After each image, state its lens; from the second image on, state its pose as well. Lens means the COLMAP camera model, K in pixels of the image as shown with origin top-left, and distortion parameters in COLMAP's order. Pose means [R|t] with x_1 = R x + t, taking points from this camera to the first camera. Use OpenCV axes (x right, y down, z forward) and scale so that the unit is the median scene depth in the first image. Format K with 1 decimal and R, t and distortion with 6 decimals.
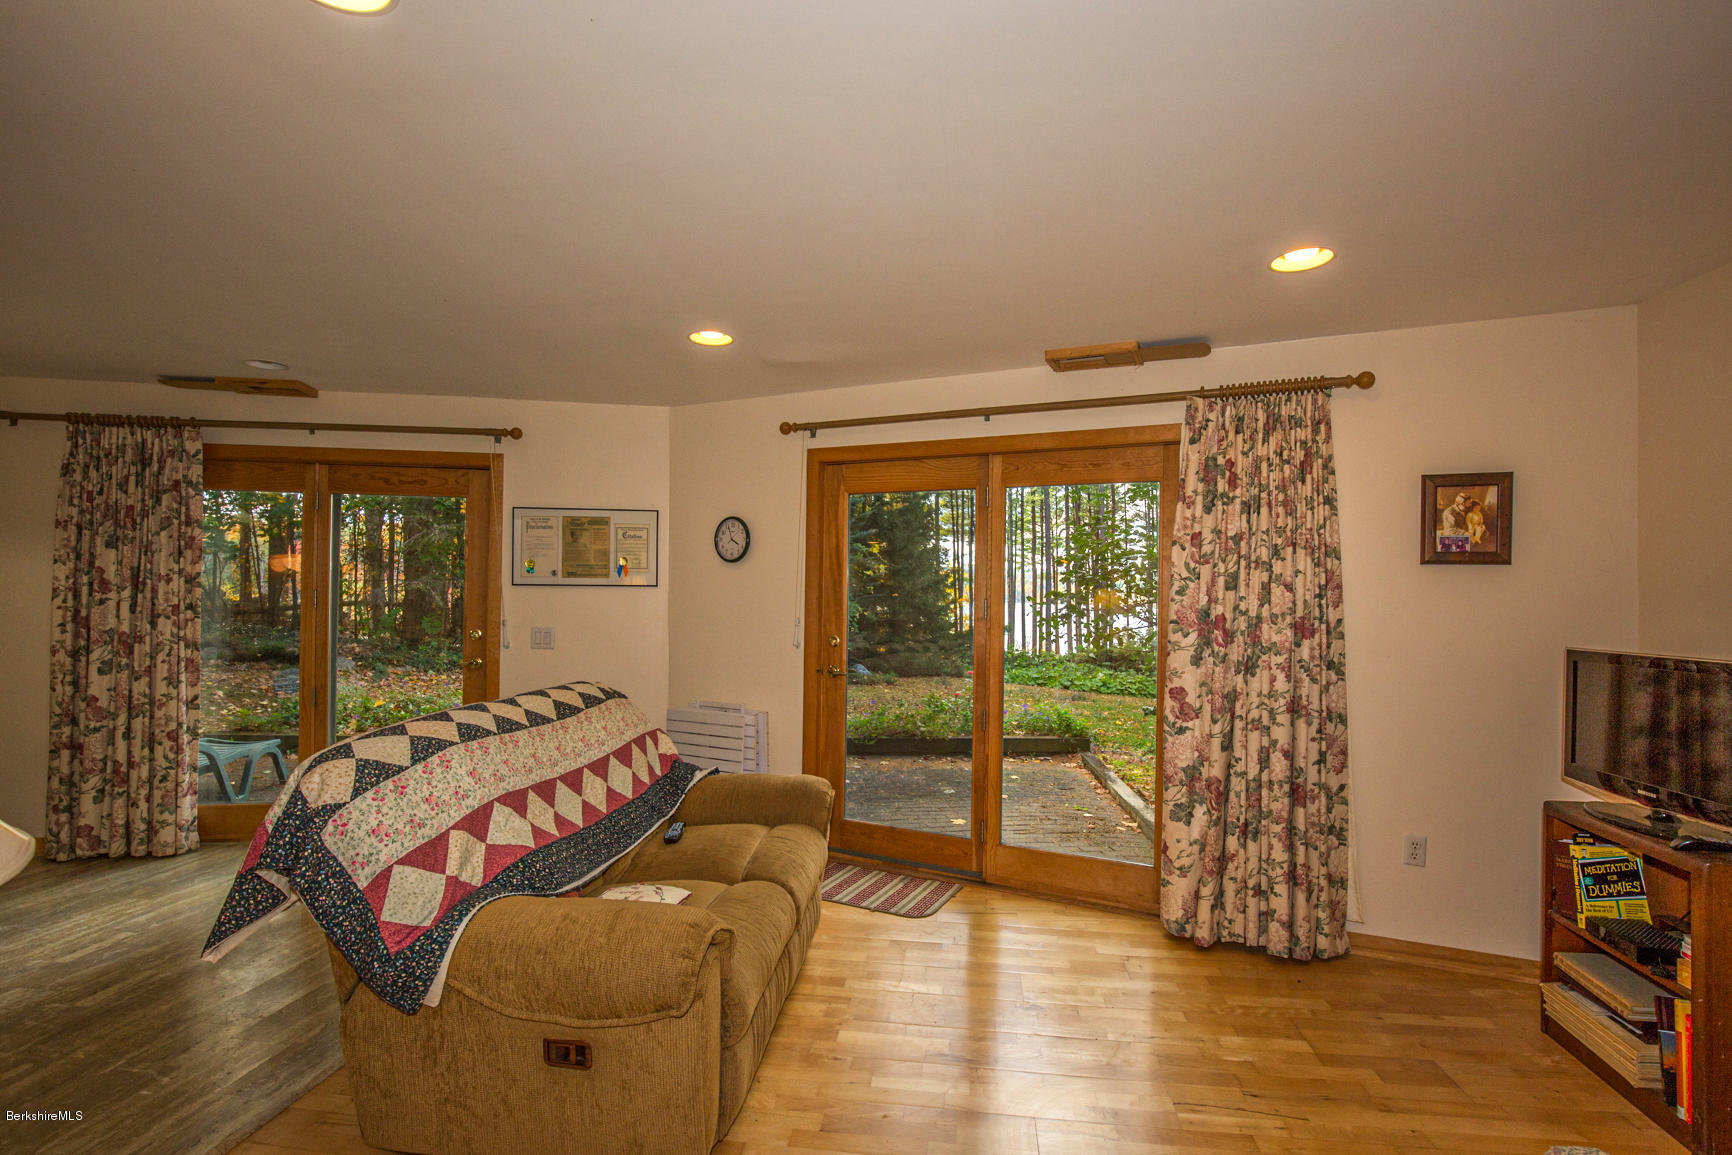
lens RADIAL K [[792.9, 0, 873.6], [0, 792.9, 583.7], [0, 0, 1]] dist [-0.037011, 0.006407]
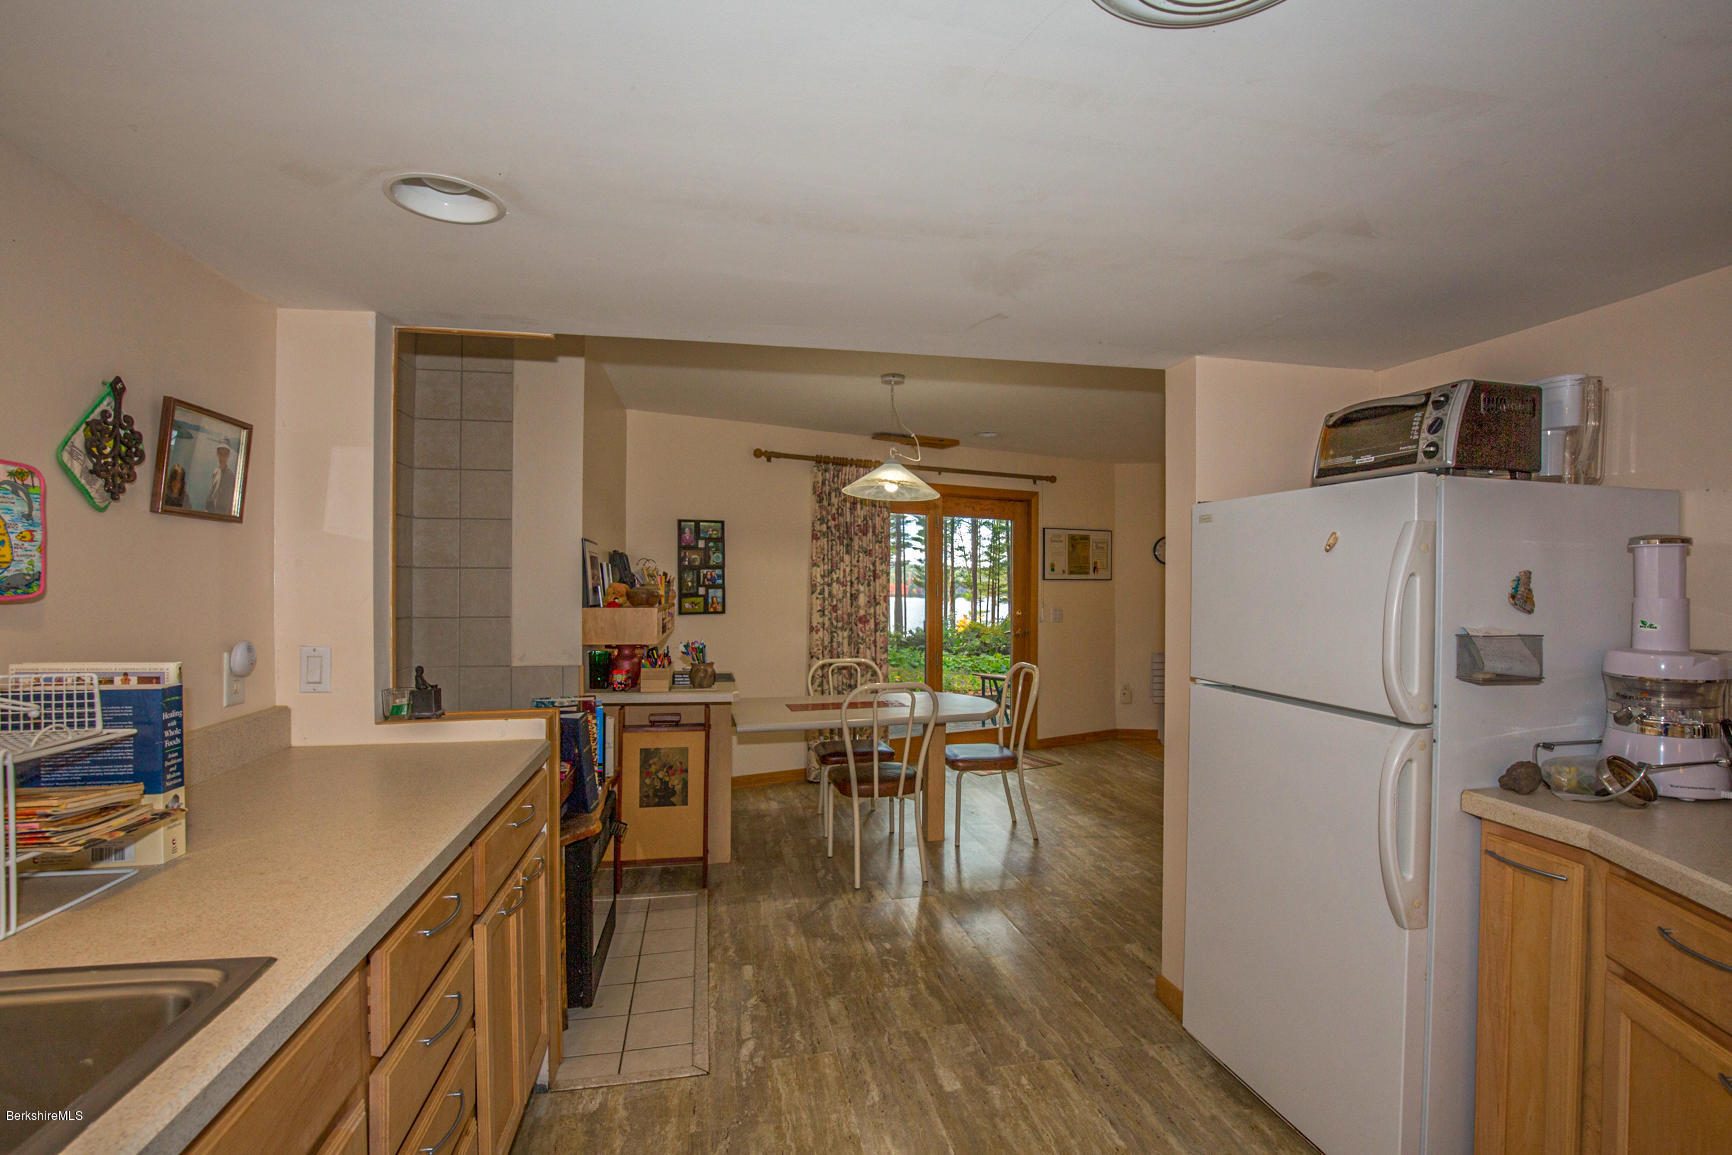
lens RADIAL K [[792.9, 0, 873.6], [0, 792.9, 583.7], [0, 0, 1]] dist [-0.037011, 0.006407]
pose [[0.947026, -0.006885, 0.321084, -1.383565], [0.004181, 0.999950, 0.009111, -0.005997], [-0.321131, -0.007286, 0.947007, -0.362046]]
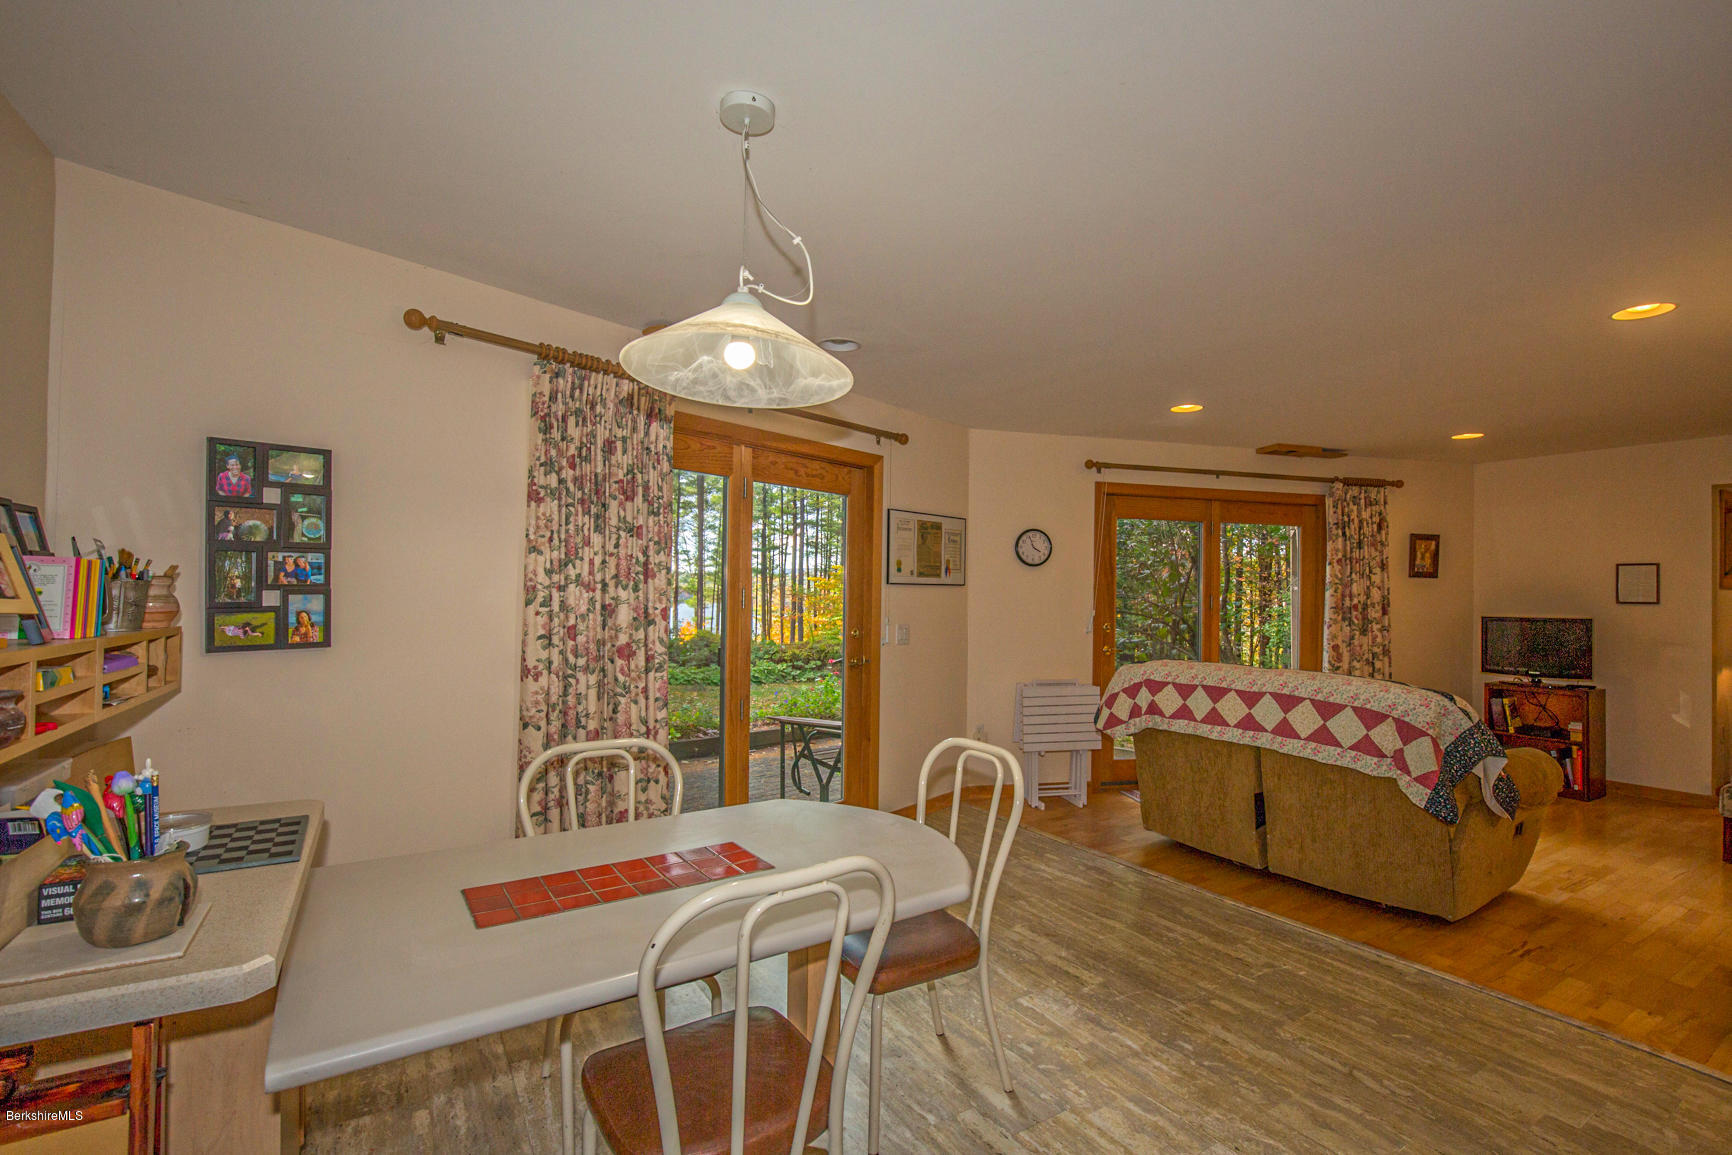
lens RADIAL K [[792.9, 0, 873.6], [0, 792.9, 583.7], [0, 0, 1]] dist [-0.037011, 0.006407]
pose [[0.779237, 0.005852, 0.626703, -1.246359], [-0.008066, 0.999967, 0.000691, 0.001352], [-0.626678, -0.005593, 0.779258, 0.218846]]
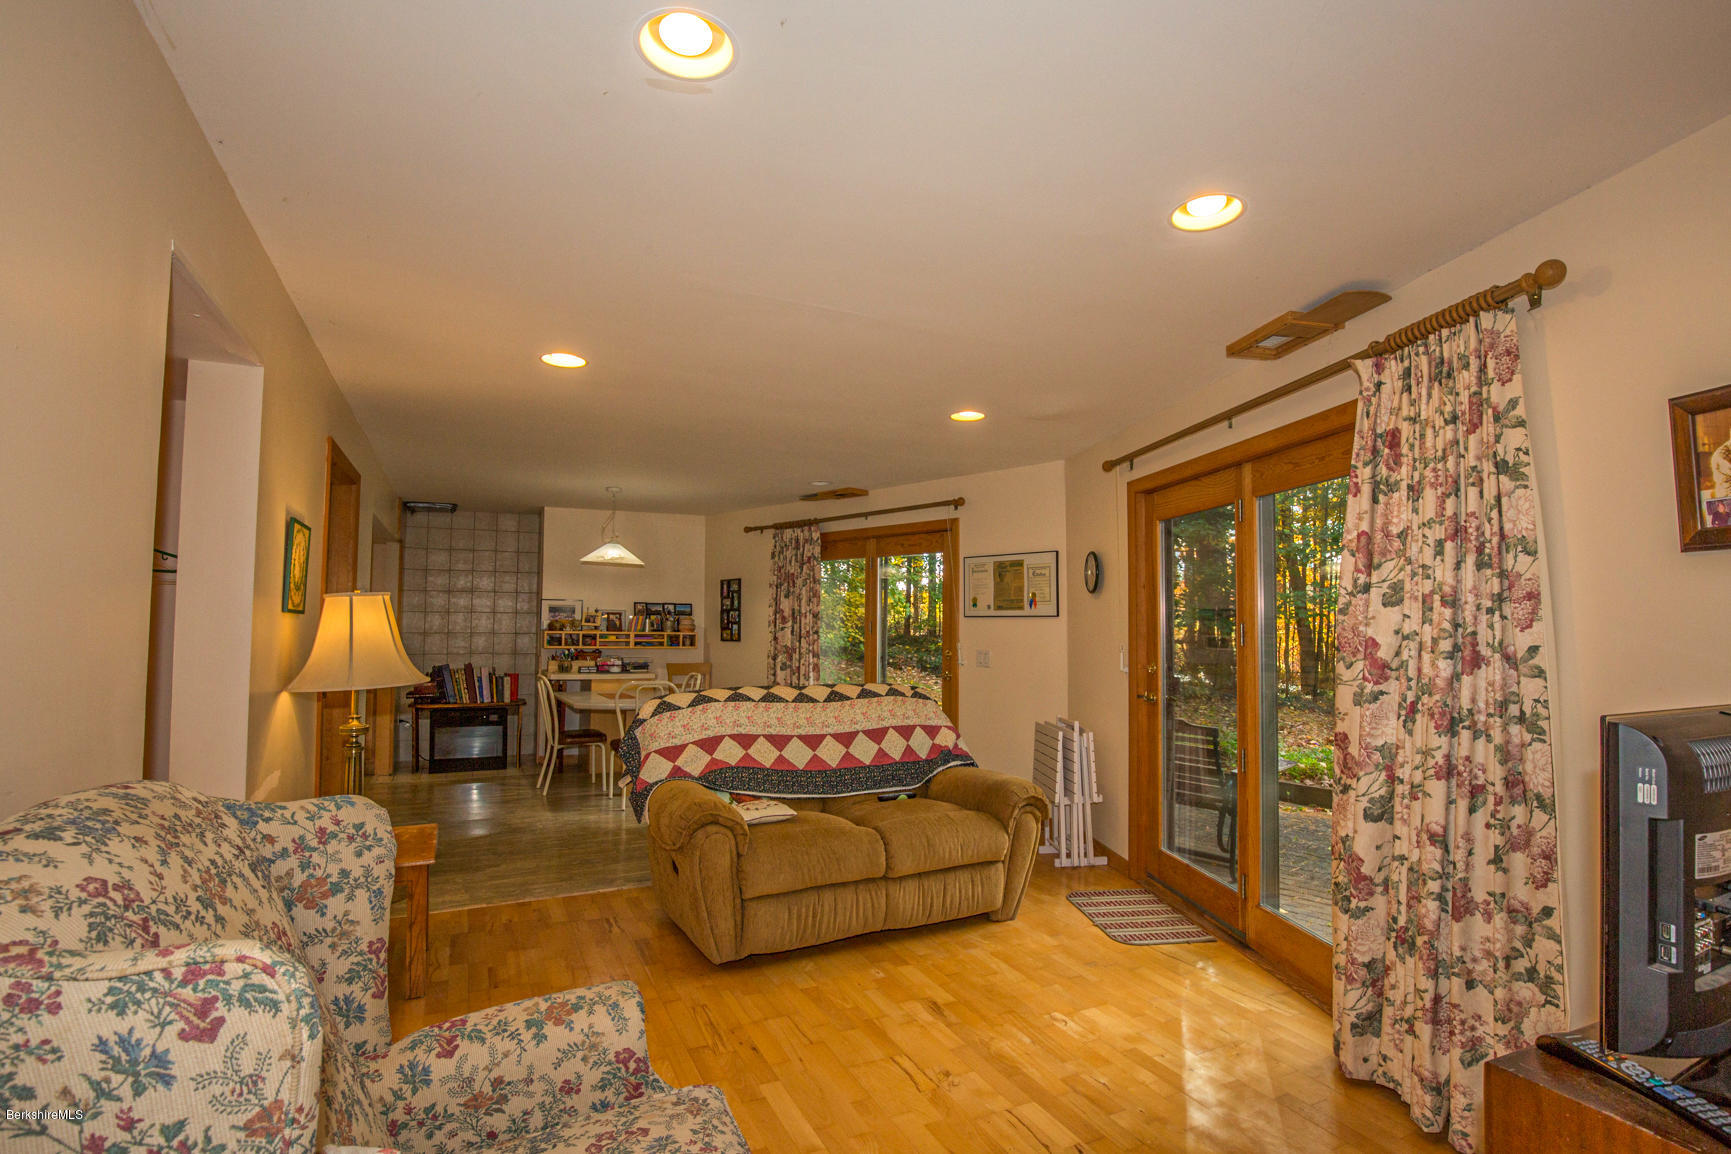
lens RADIAL K [[792.4, 0, 873.1], [0, 792.4, 583.2], [0, 0, 1]] dist [-0.037011, 0.006407]
pose [[0.565795, -0.047265, -0.823190, 0.600836], [0.005023, 0.998535, -0.053880, 0.018353], [0.824531, 0.026350, 0.565203, 0.138740]]
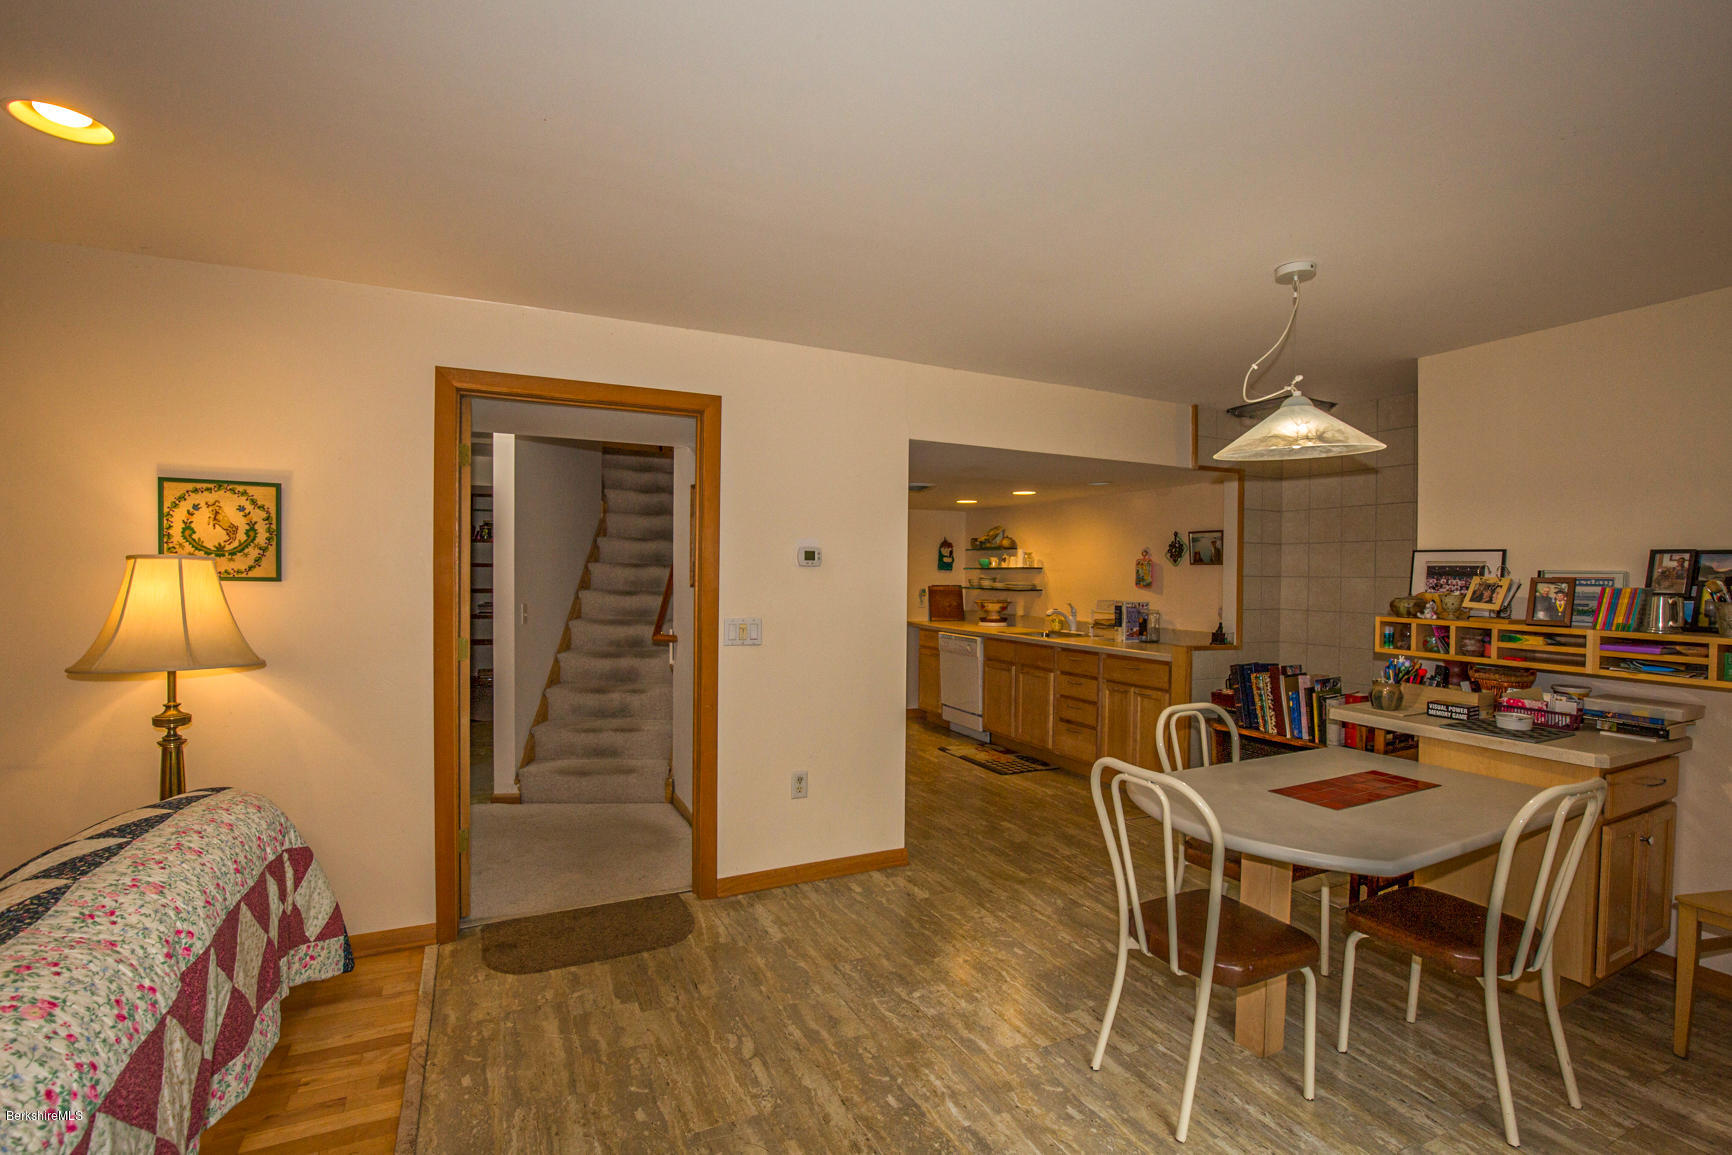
lens RADIAL K [[792.9, 0, 873.6], [0, 792.9, 583.7], [0, 0, 1]] dist [-0.037011, 0.006407]
pose [[-0.835655, -0.012251, -0.549118, -0.380046], [-0.018042, 0.999824, 0.005151, -0.003046], [0.548958, 0.014212, -0.835729, 0.962863]]
